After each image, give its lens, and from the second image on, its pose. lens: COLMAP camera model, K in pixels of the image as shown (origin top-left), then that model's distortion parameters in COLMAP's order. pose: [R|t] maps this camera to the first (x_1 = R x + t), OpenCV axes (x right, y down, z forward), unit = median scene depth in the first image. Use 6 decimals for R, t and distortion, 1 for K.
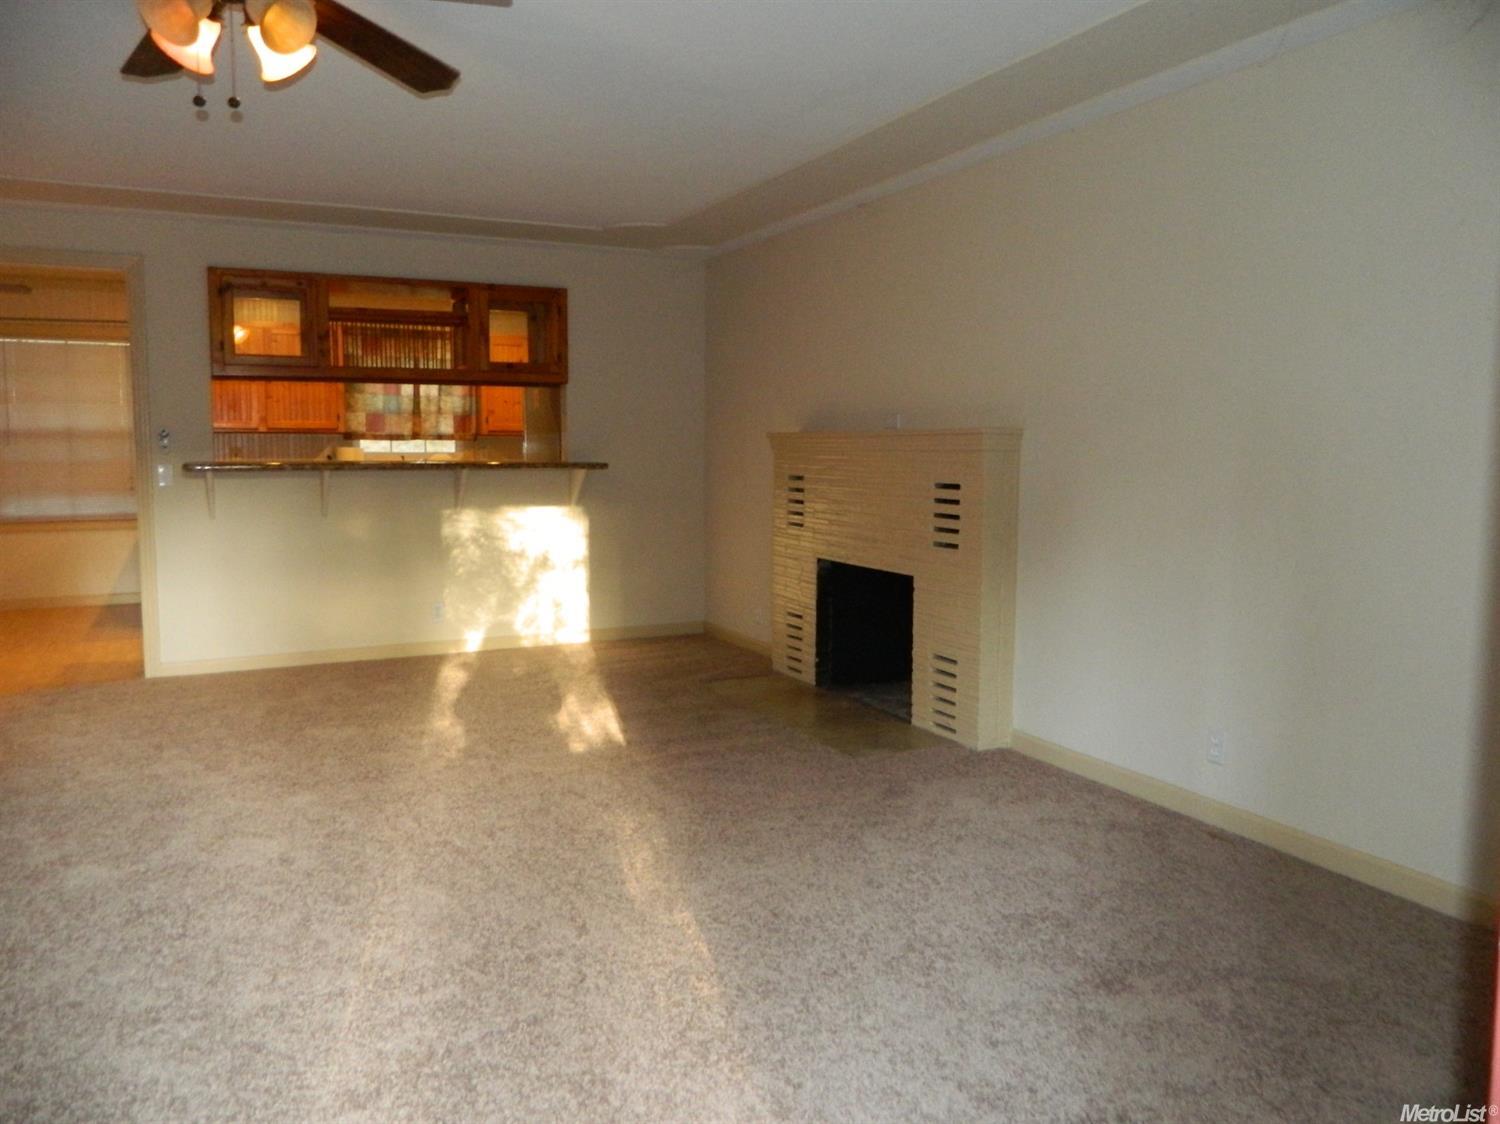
lens RADIAL K [[1093.1, 0, 744.5], [0, 1093.1, 551.7], [0, 0, 1]] dist [0.000009, -0.003193]
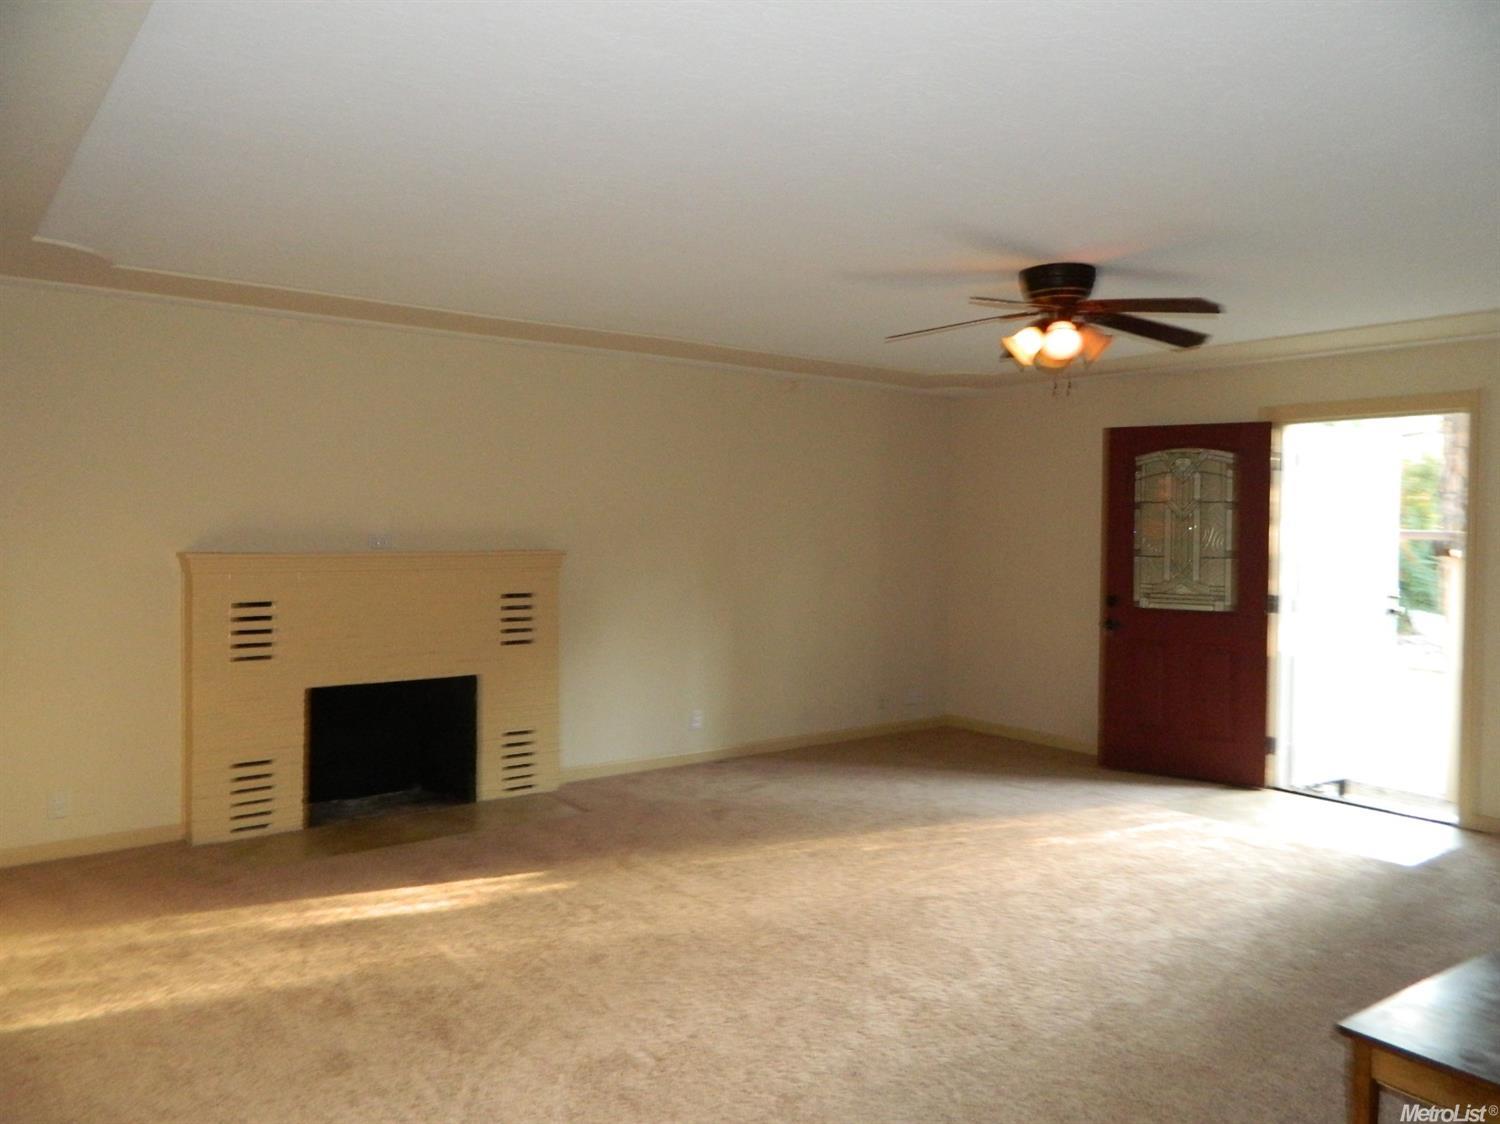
lens RADIAL K [[1093.1, 0, 744.5], [0, 1093.1, 551.7], [0, 0, 1]] dist [0.000009, -0.003193]
pose [[-0.194742, -0.026778, 0.980489, -1.223021], [0.087634, 0.995155, 0.044584, -0.159378], [-0.976932, 0.094606, -0.191452, 1.080303]]
